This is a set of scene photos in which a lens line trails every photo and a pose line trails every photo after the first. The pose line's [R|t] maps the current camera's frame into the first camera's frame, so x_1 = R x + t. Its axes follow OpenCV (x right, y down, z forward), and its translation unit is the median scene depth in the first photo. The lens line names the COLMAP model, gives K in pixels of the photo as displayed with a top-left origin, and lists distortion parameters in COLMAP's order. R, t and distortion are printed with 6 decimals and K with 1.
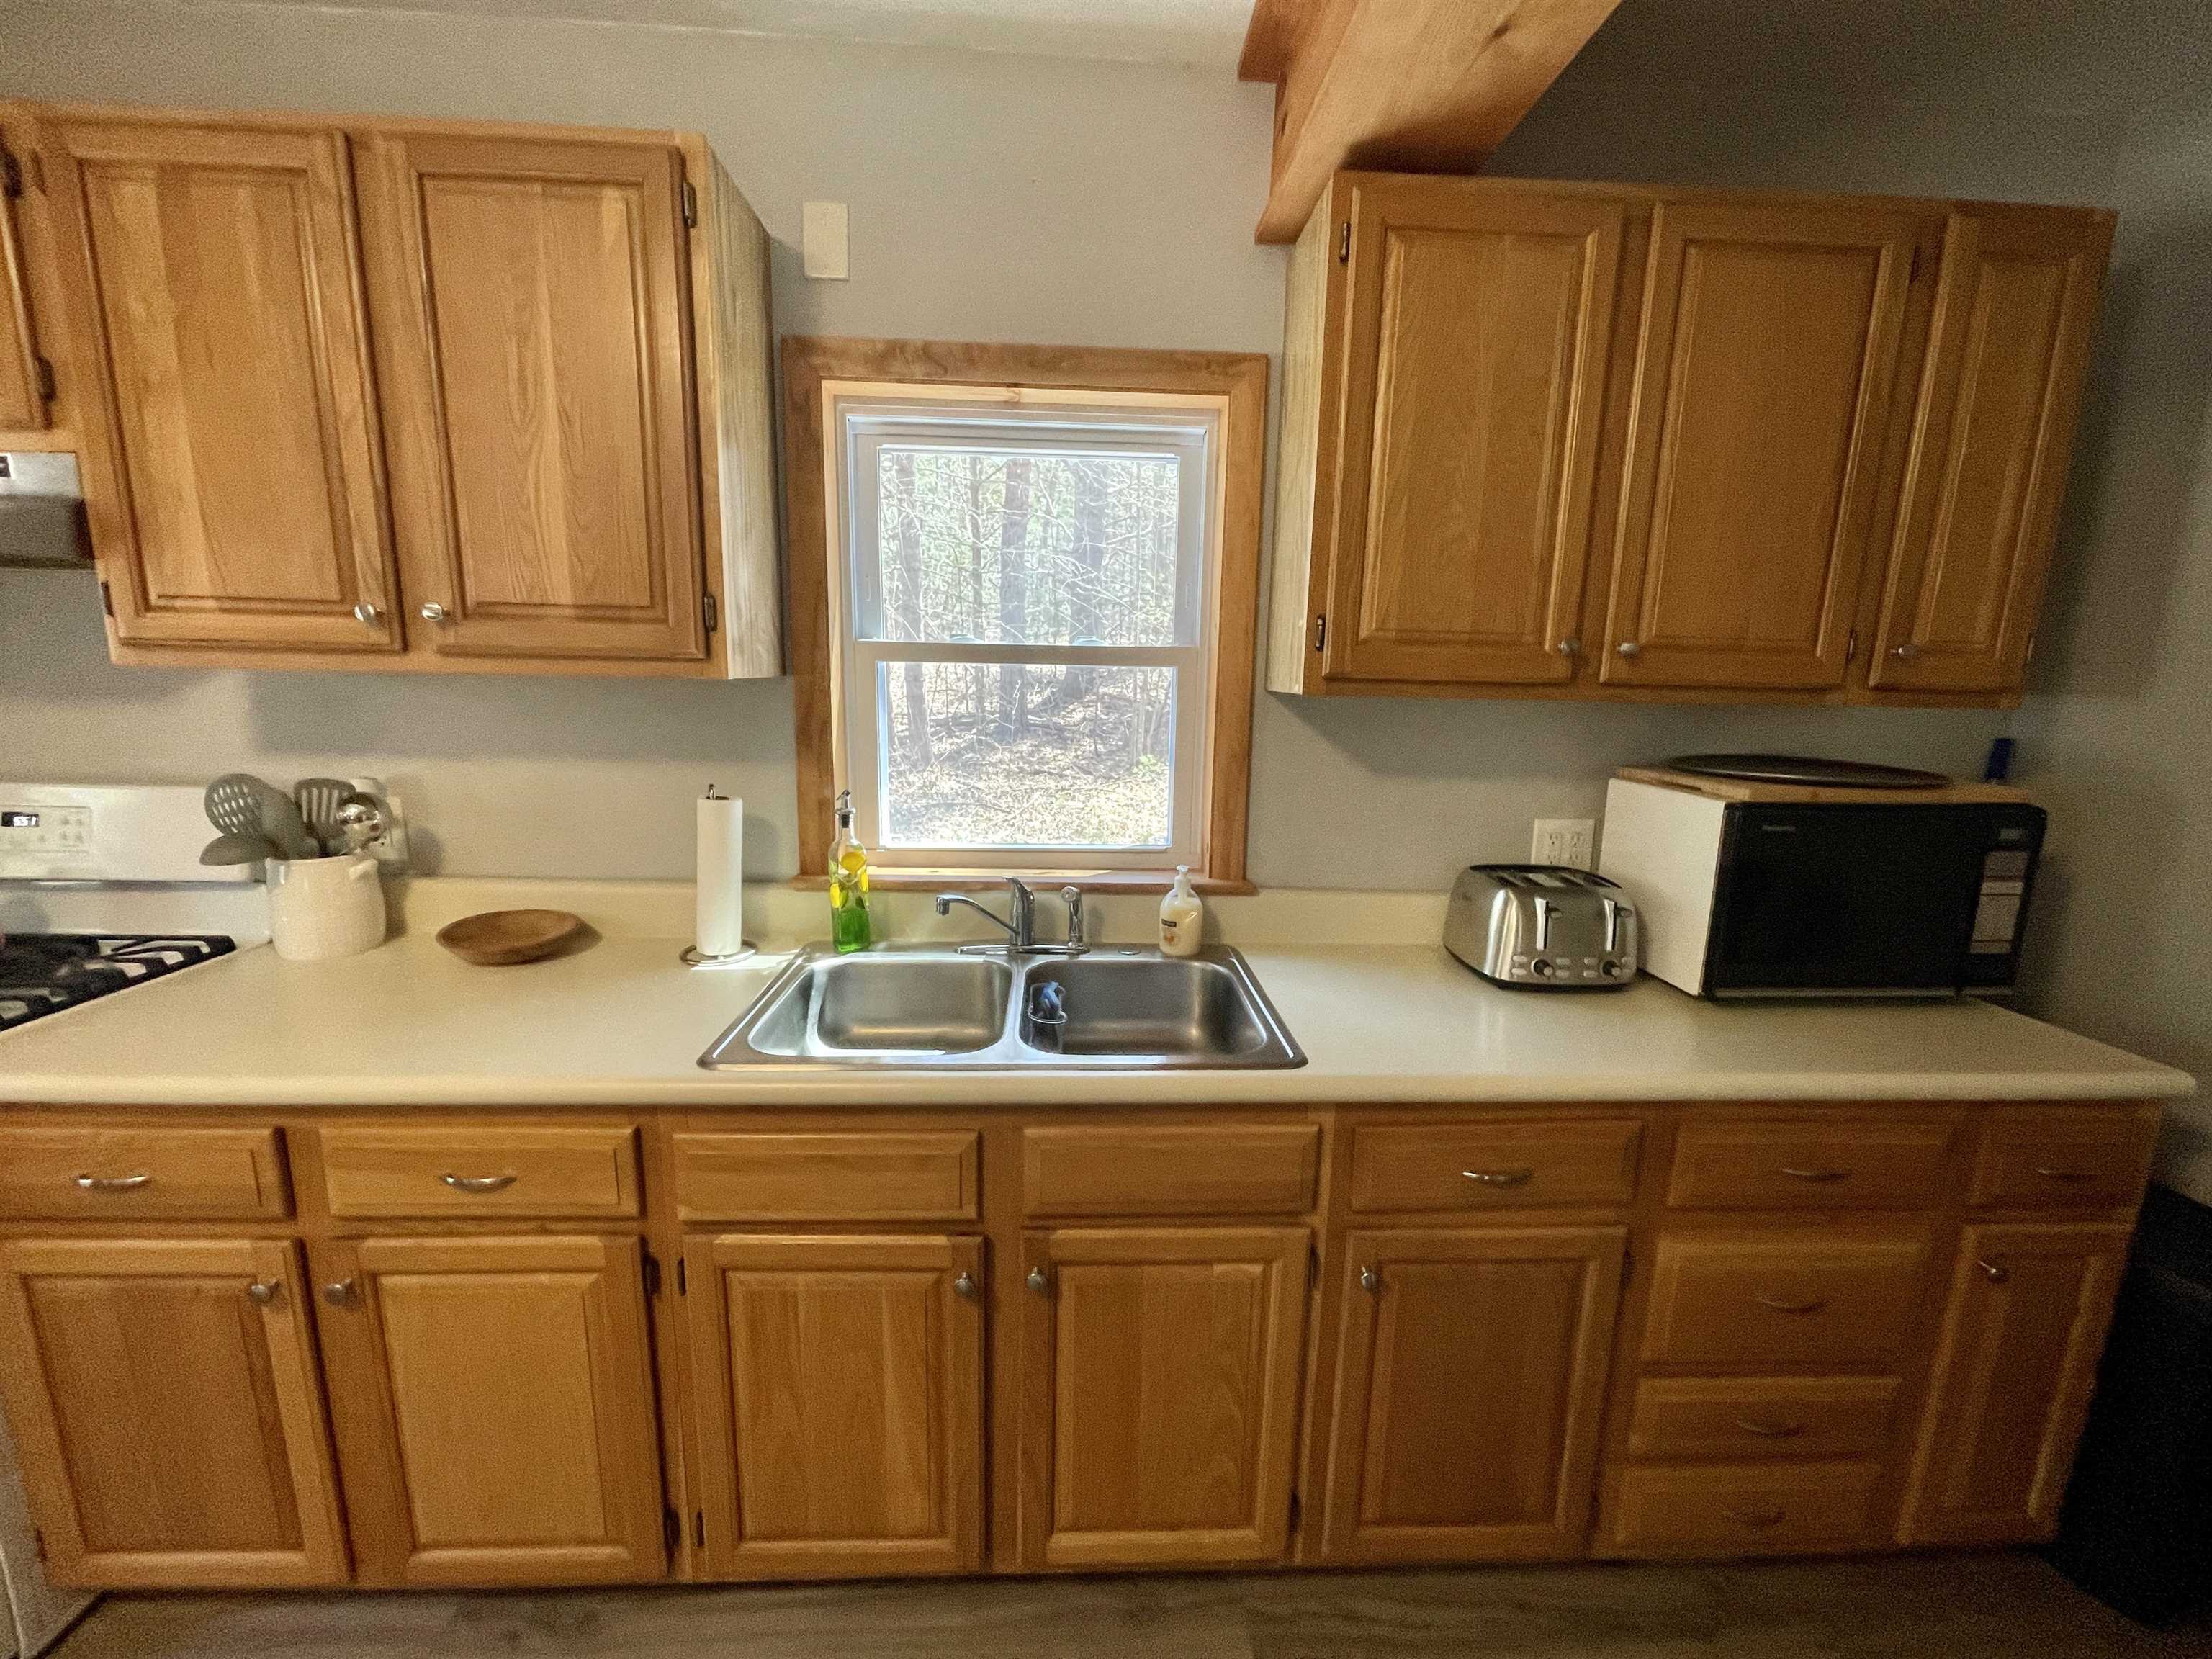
lens RADIAL K [[892.4, 0, 1103.3], [0, 892.4, 827.2], [0, 0, 1]] dist [-0.002093, -0.000238]
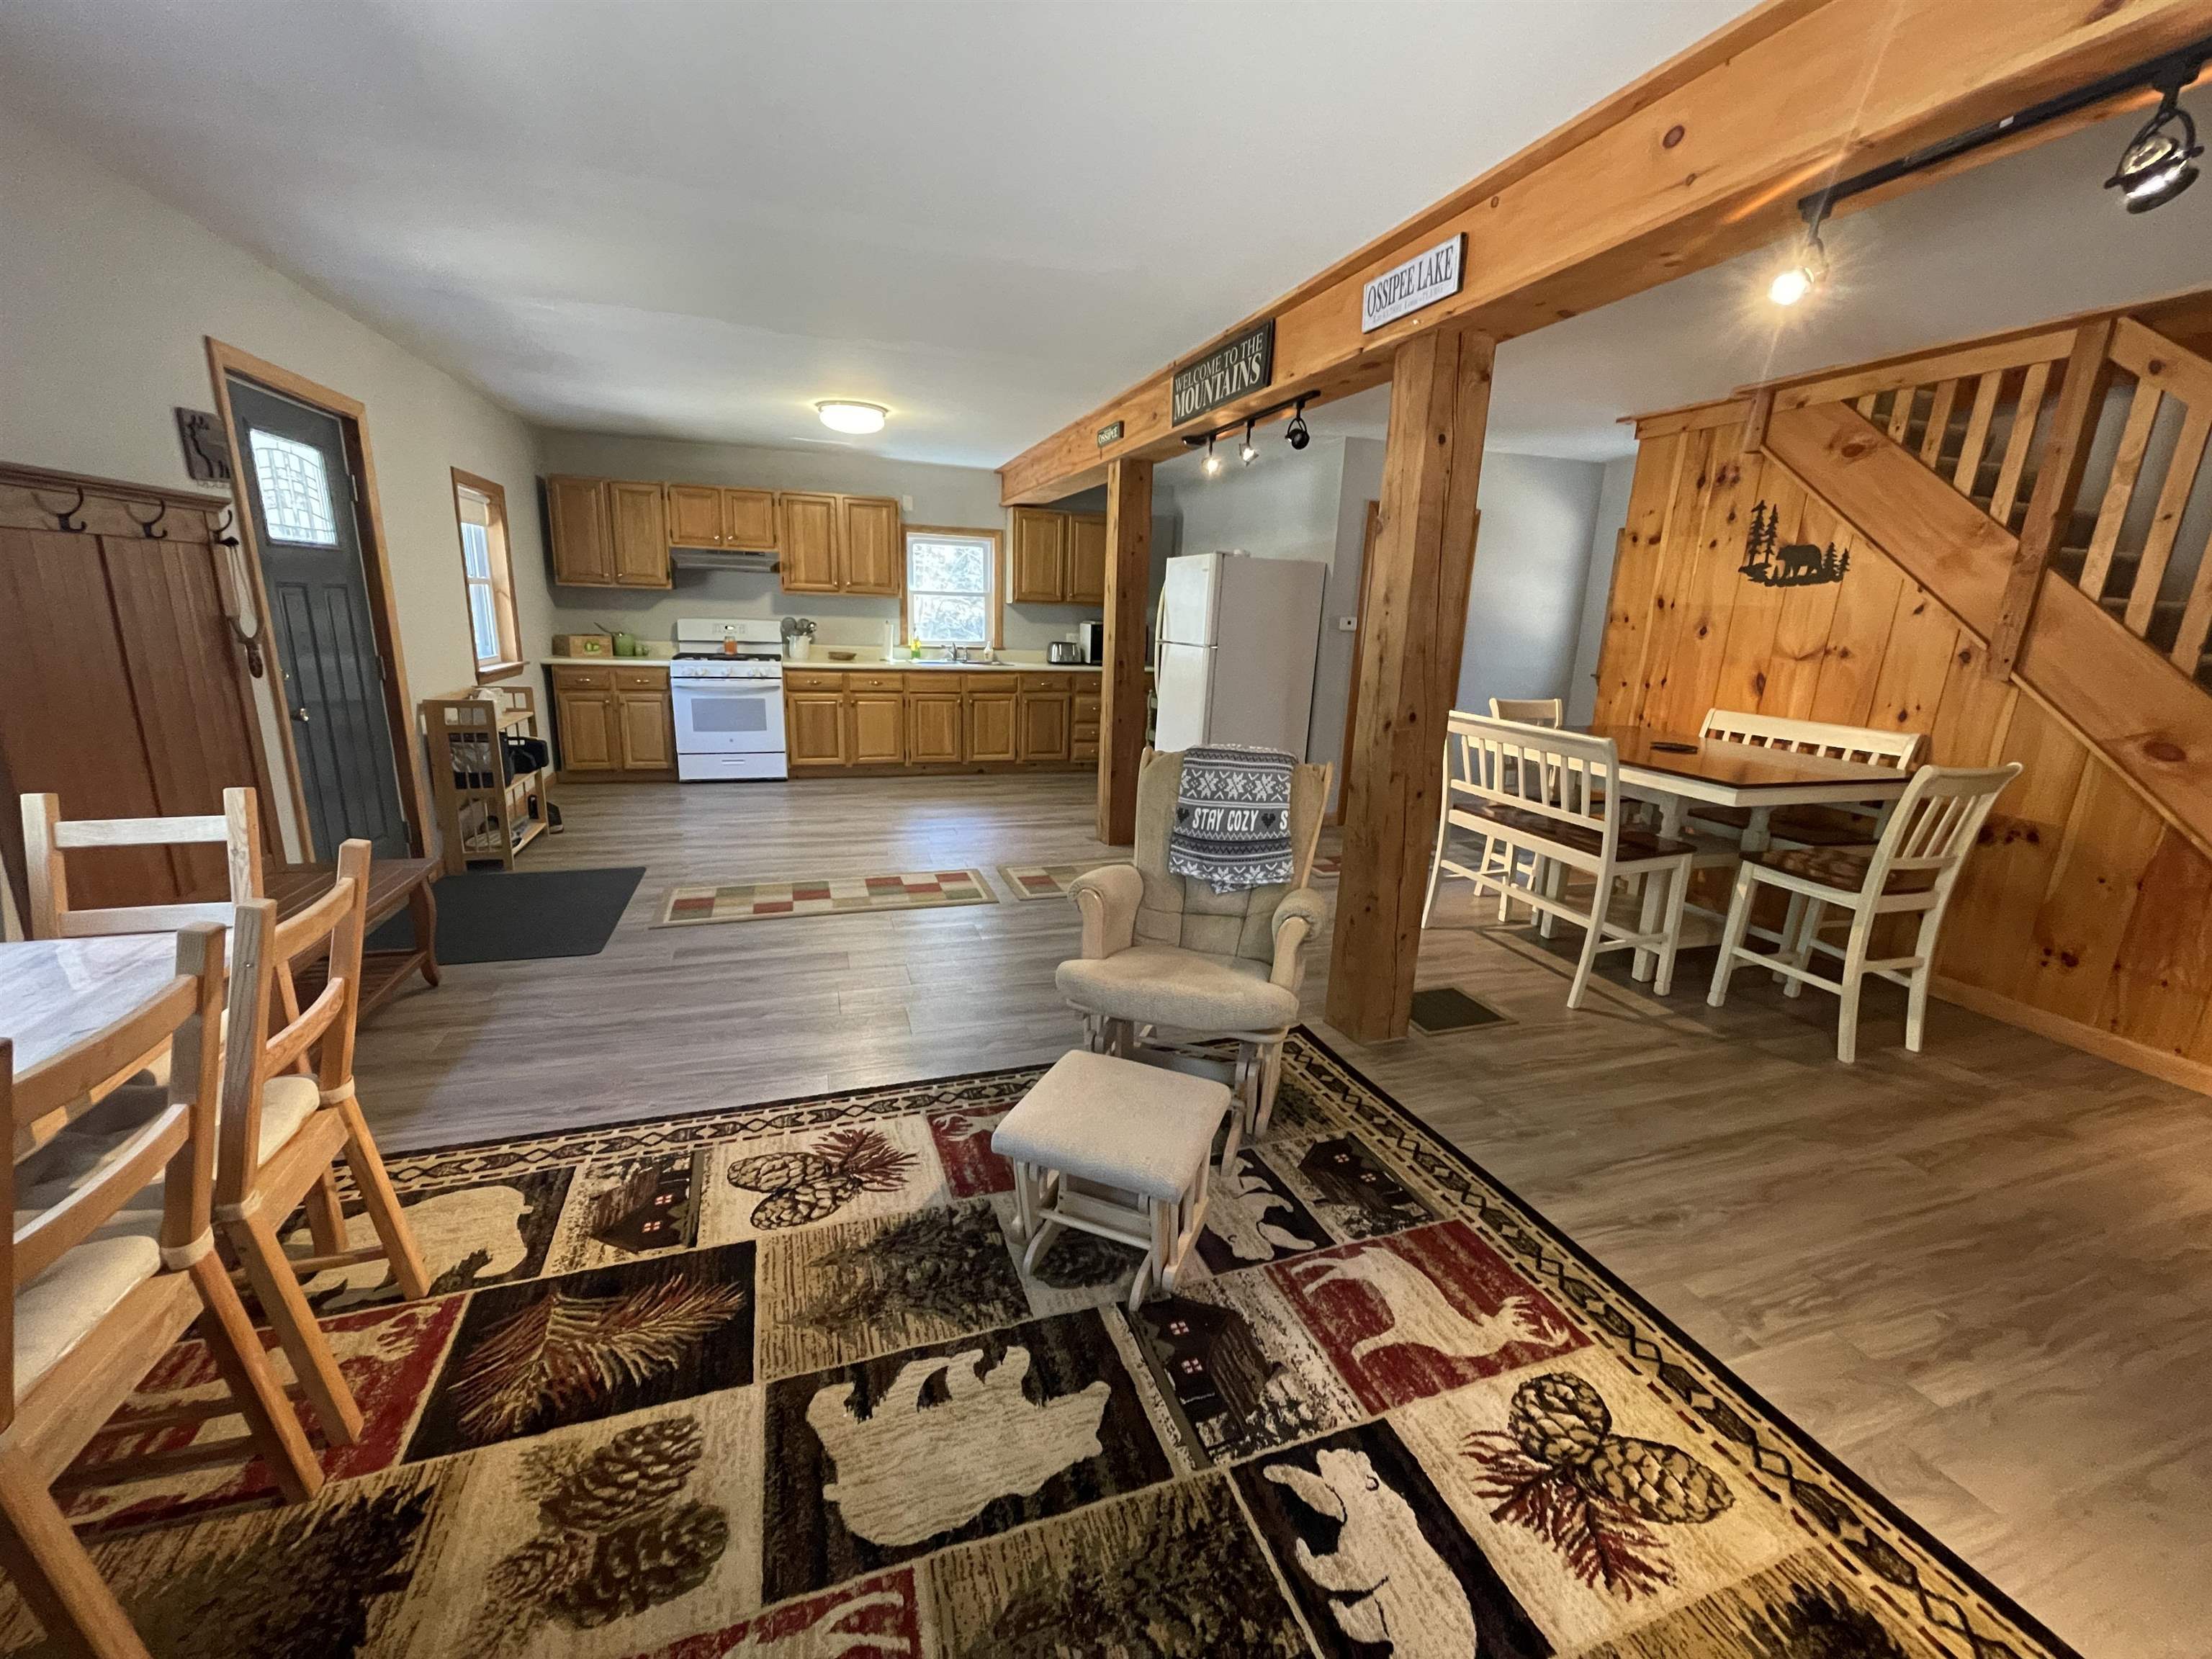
lens RADIAL K [[892.4, 0, 1103.3], [0, 892.4, 827.2], [0, 0, 1]] dist [-0.002093, -0.000238]
pose [[0.960831, -0.054024, 0.271817, -0.786856], [0.034068, 0.996401, 0.077611, 0.809284], [-0.275031, -0.065311, 0.959214, -4.439833]]
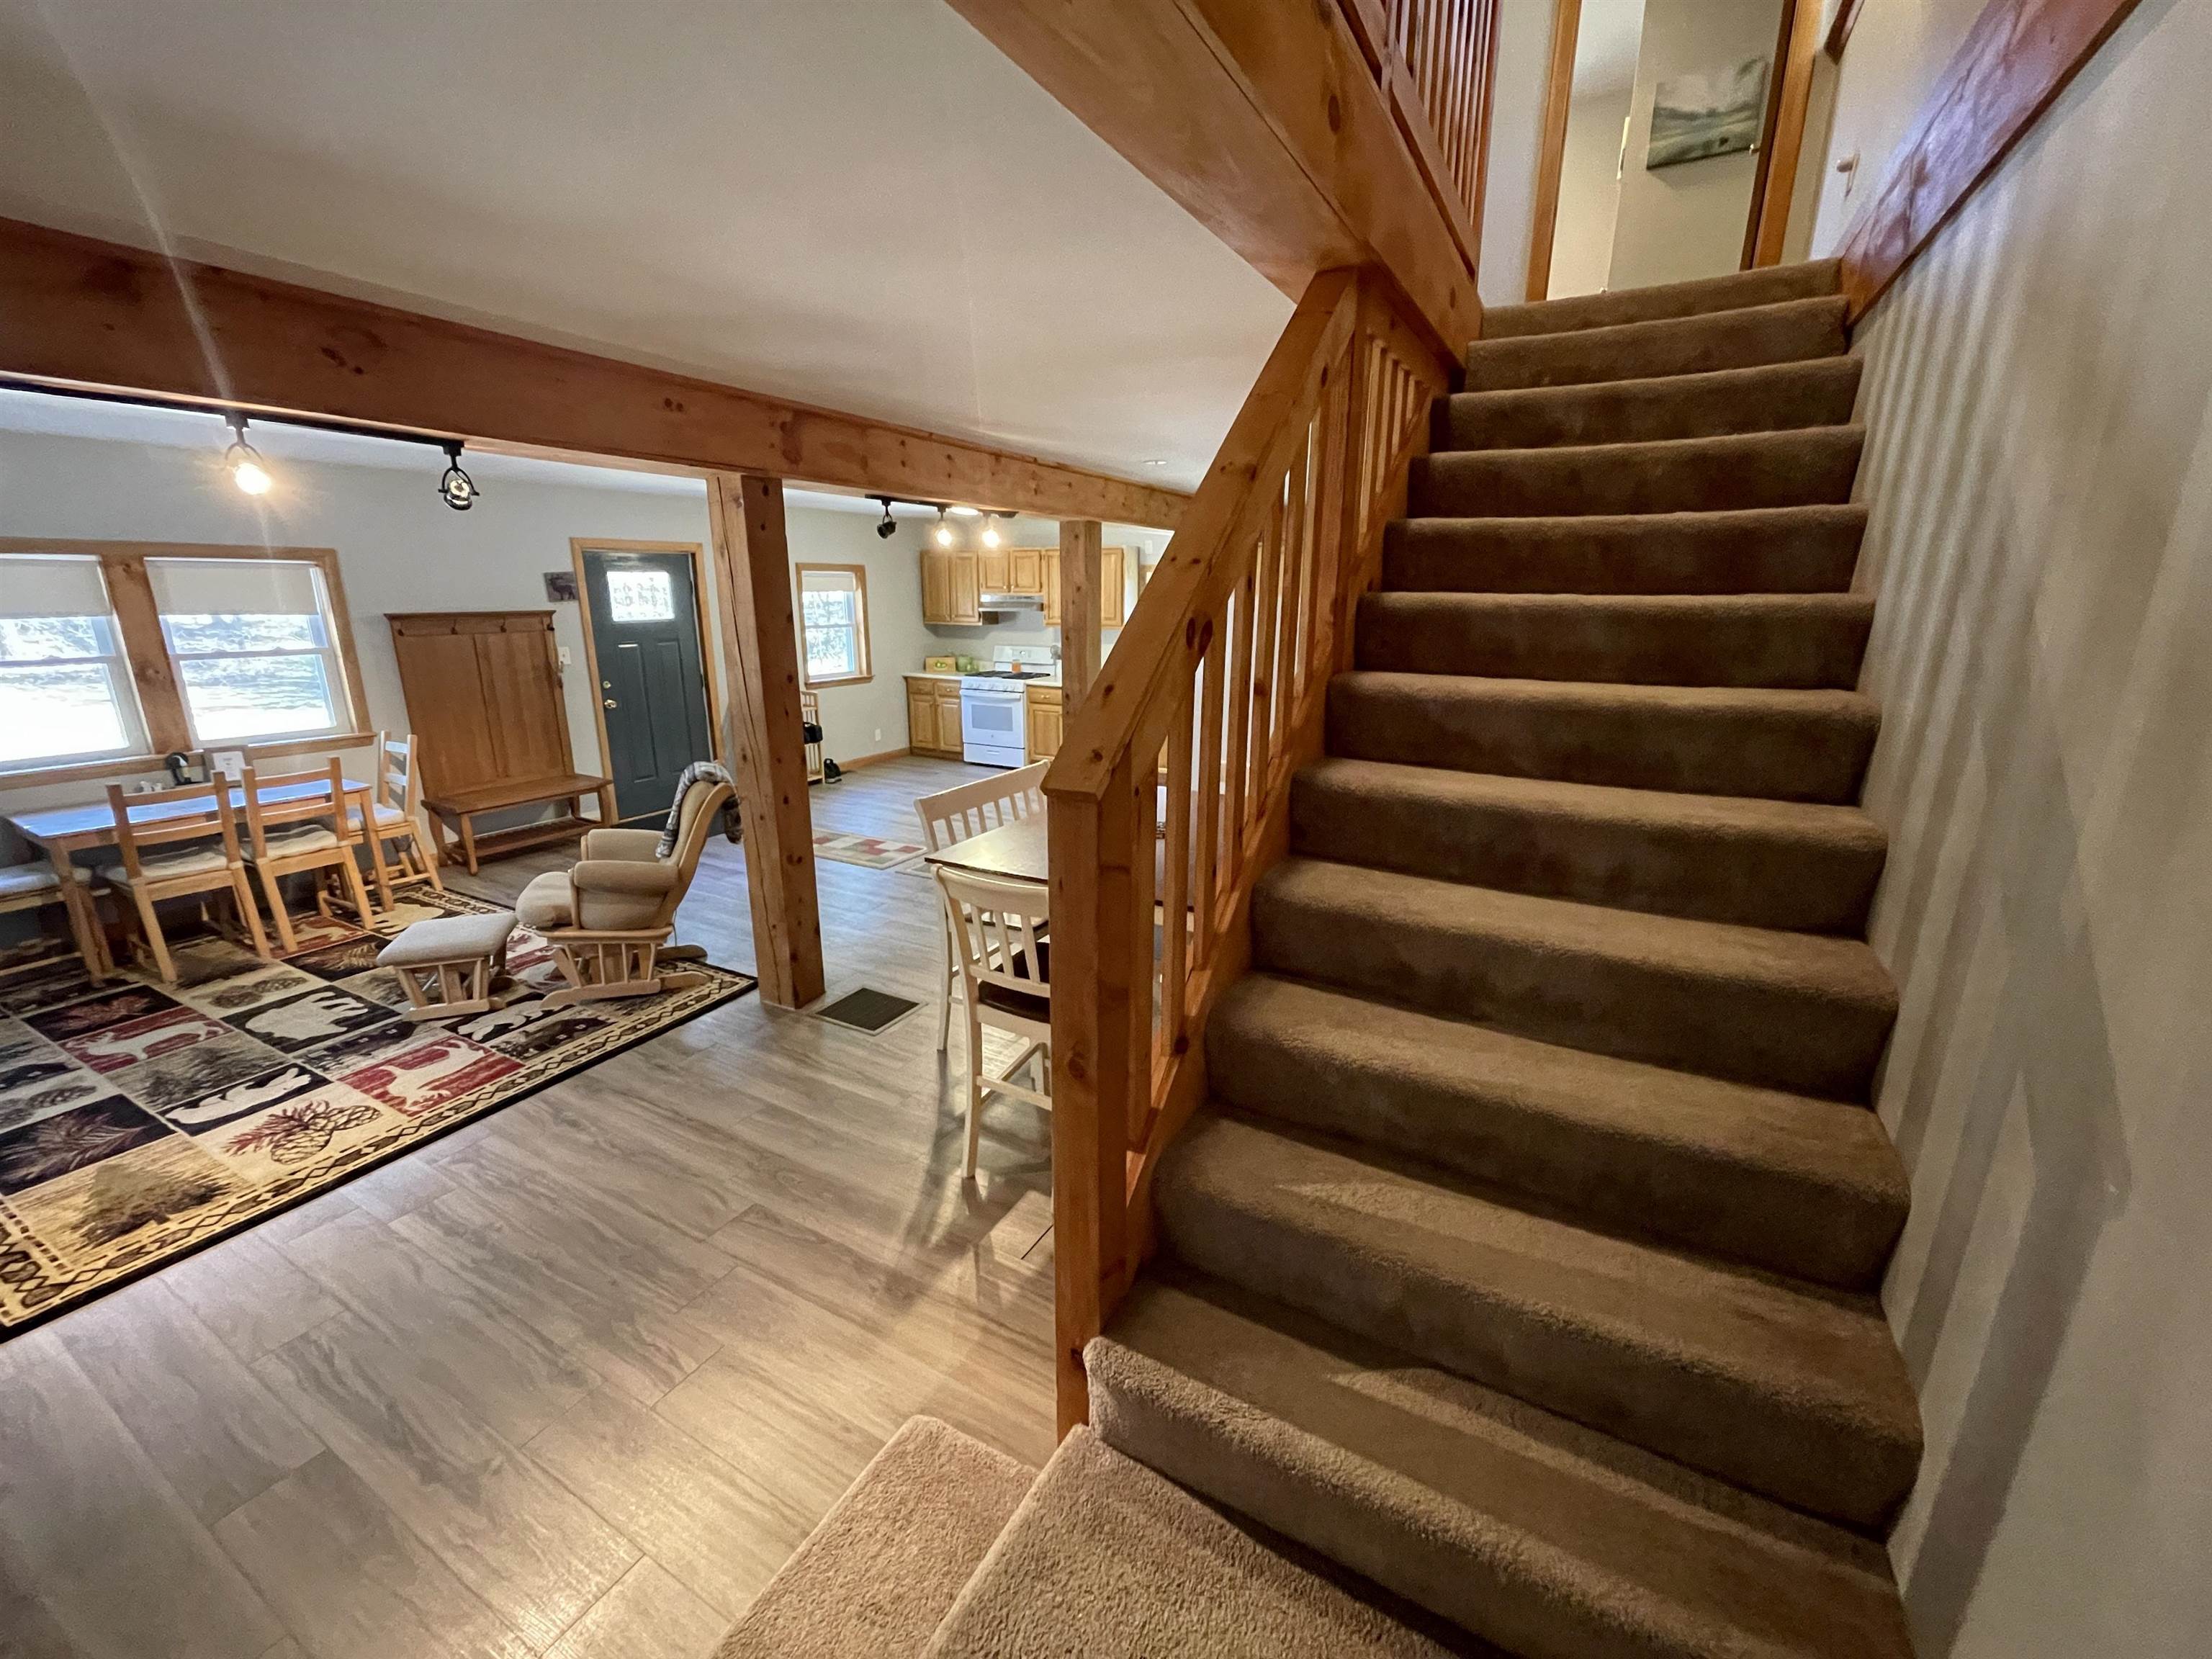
lens RADIAL K [[890.5, 0, 1085.3], [0, 890.5, 829.3], [0, 0, 1]] dist [0.033775, -0.011006]
pose [[0.842294, 0.118257, -0.525885, 2.766169], [-0.075475, 0.991900, 0.102165, 0.598638], [0.533708, -0.046362, 0.844397, -4.431298]]
